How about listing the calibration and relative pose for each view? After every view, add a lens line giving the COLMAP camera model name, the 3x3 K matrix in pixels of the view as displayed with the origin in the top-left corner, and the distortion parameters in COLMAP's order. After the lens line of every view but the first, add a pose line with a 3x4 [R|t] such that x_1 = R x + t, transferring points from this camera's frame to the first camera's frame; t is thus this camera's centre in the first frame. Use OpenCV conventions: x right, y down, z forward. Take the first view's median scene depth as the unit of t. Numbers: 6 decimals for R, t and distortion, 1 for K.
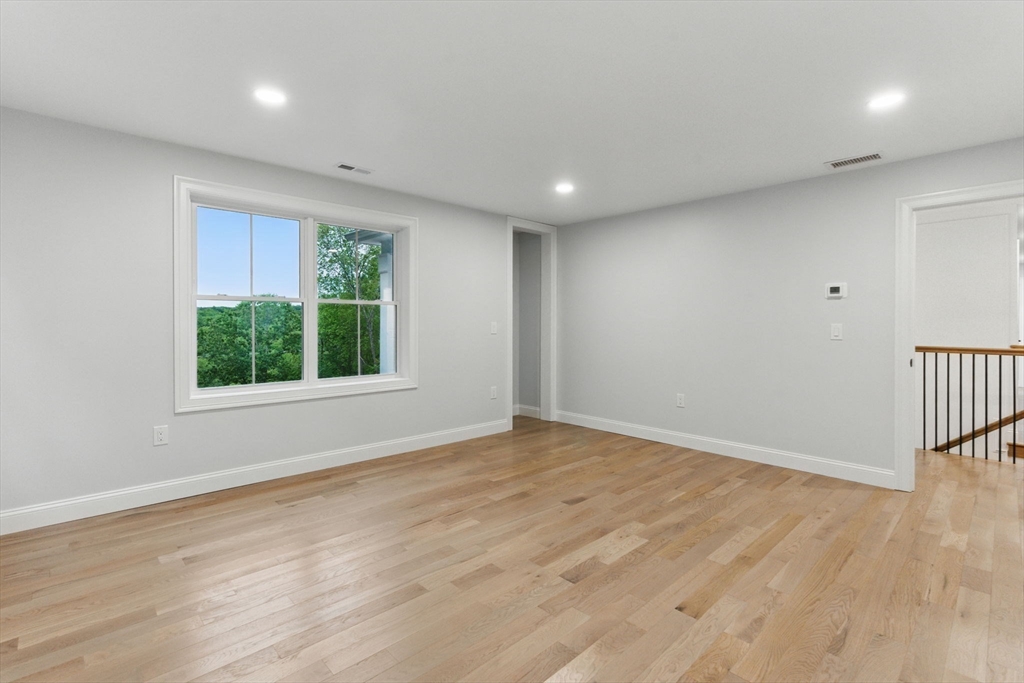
lens RADIAL K [[470.5, 0, 514.3], [0, 470.5, 340.5], [0, 0, 1]] dist [0.033576, -0.000471]
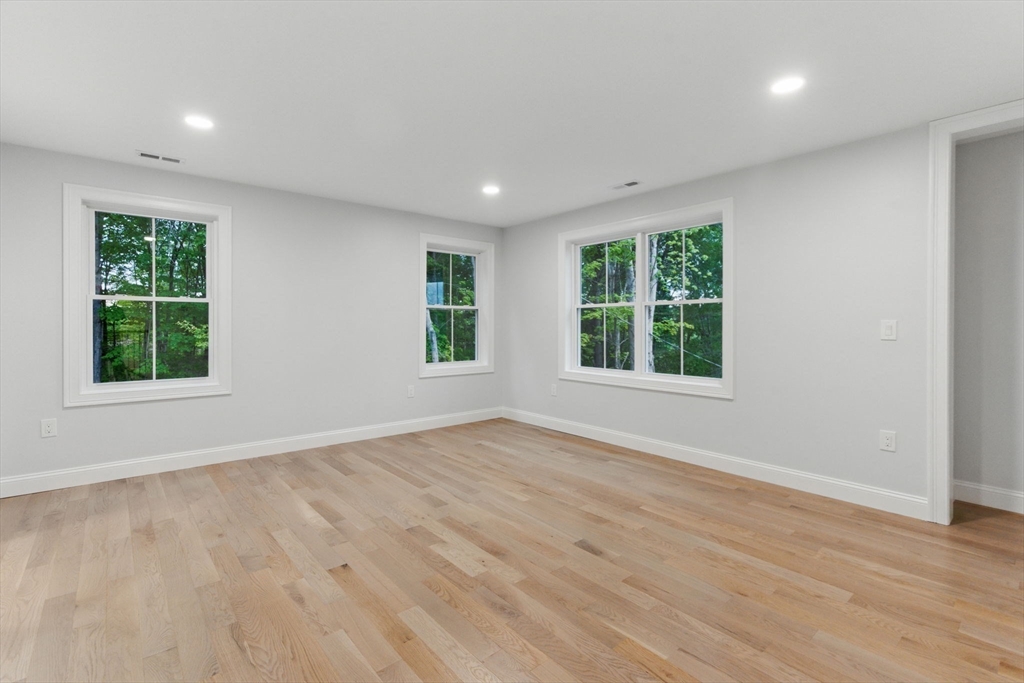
lens RADIAL K [[470.5, 0, 510.2], [0, 470.5, 328.2], [0, 0, 1]] dist [0.033576, -0.000471]
pose [[-0.078520, -0.005054, -0.996900, 1.065777], [-0.024453, 0.999696, -0.003143, -0.022003], [0.996613, 0.024130, -0.078619, 1.062952]]
